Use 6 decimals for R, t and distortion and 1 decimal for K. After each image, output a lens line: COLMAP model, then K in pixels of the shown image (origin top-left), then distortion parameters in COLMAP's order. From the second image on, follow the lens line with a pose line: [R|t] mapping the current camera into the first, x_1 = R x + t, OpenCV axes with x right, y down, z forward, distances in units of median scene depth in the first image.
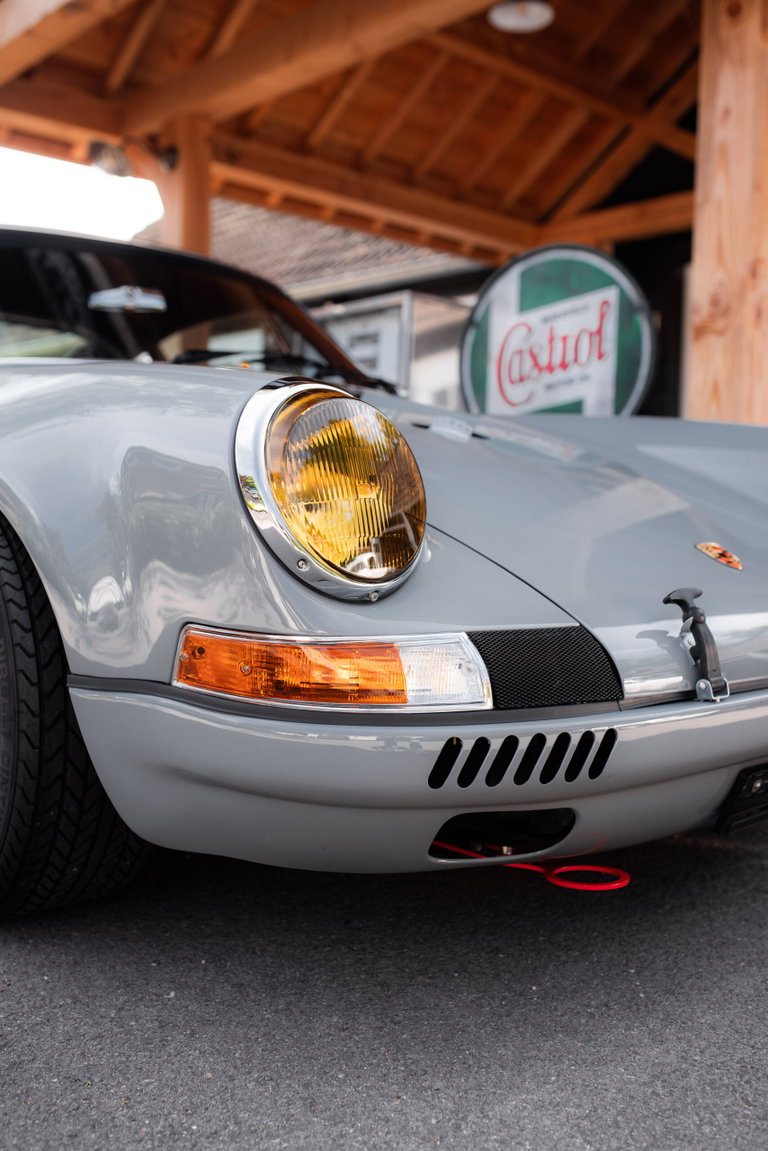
lens RADIAL K [[1116.8, 0, 367.1], [0, 1116.8, 572.9], [0, 0, 1]] dist [-0.009254, -0.005679]
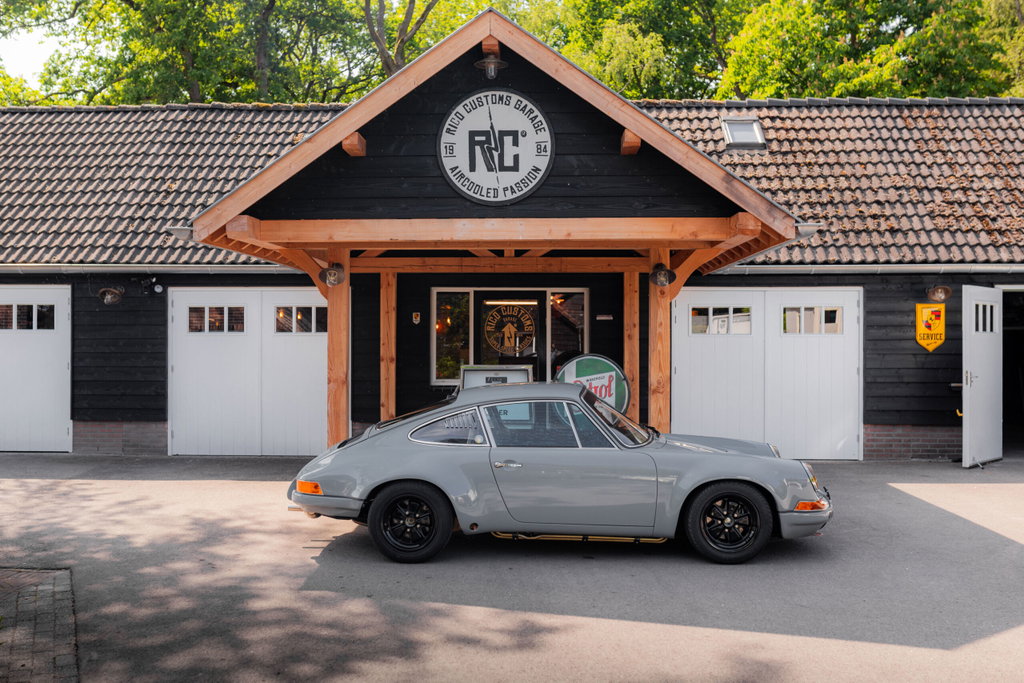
lens RADIAL K [[1022.4, 0, 528.5], [0, 1022.4, 335.4], [0, 0, 1]] dist [0.000074, -0.006498]
pose [[0.721907, -0.005186, 0.691971, -1.655559], [0.056137, 0.997115, -0.051093, -0.214132], [-0.689710, 0.075730, 0.720115, -0.702041]]
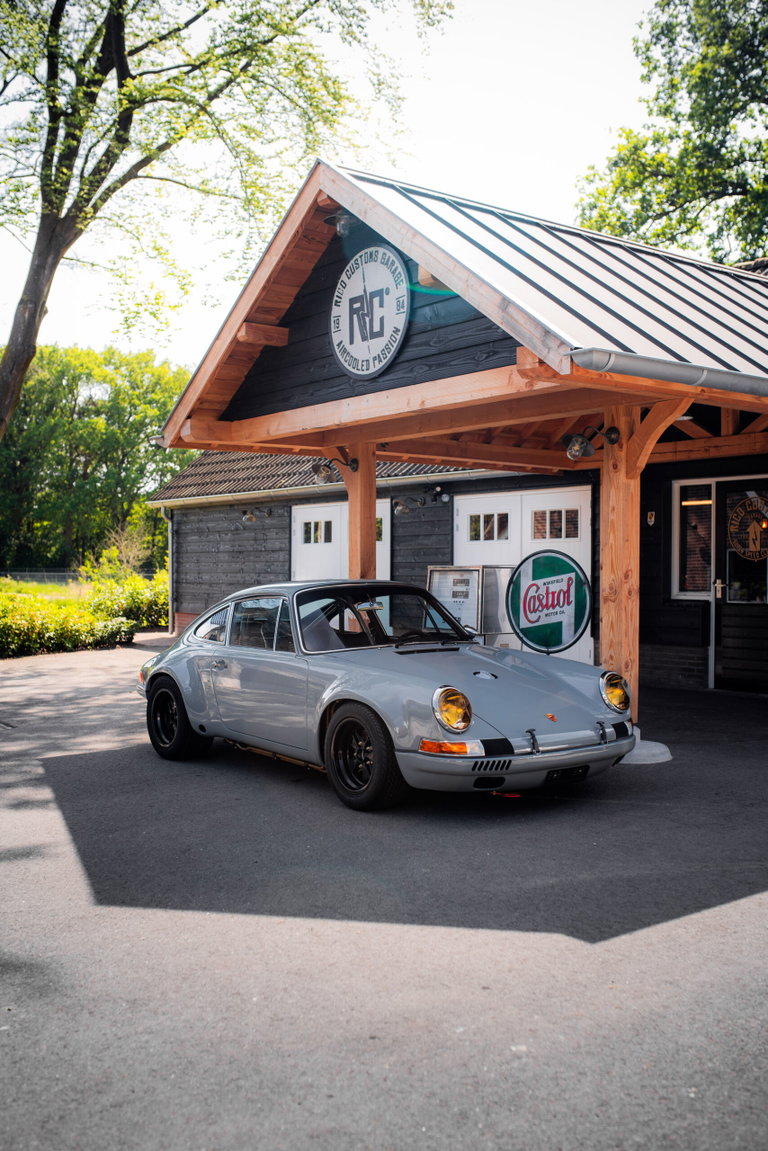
lens RADIAL K [[1122.7, 0, 409.7], [0, 1122.7, 574.0], [0, 0, 1]] dist [-0.103636, 0.189639]
pose [[0.998457, -0.011903, -0.054237, 0.016782], [0.008226, 0.997684, -0.067518, -0.100445], [0.054915, 0.066968, 0.996243, -1.157081]]
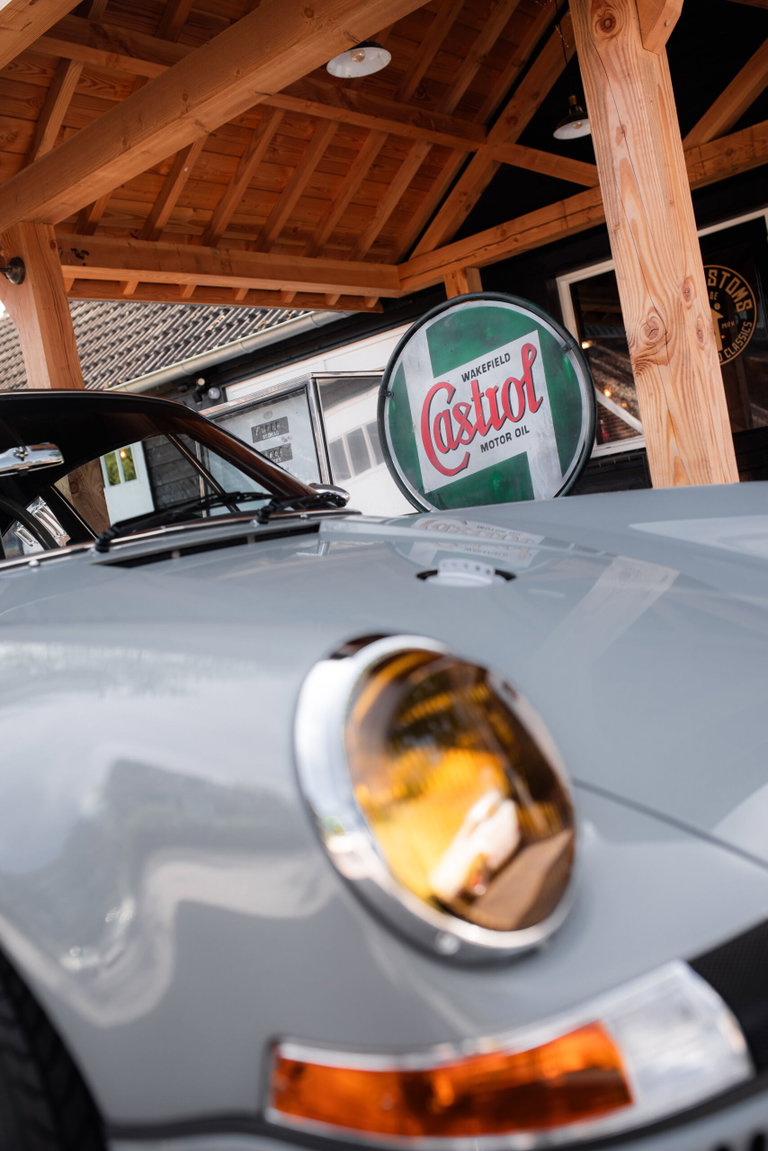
lens RADIAL K [[1114.9, 0, 364.2], [0, 1114.9, 576.1], [0, 0, 1]] dist [-0.035958, 0.006007]
pose [[0.976198, -0.199428, 0.085246, -0.032889], [0.202135, 0.979056, -0.024311, -0.059829], [-0.078612, 0.040963, 0.996063, 0.097211]]
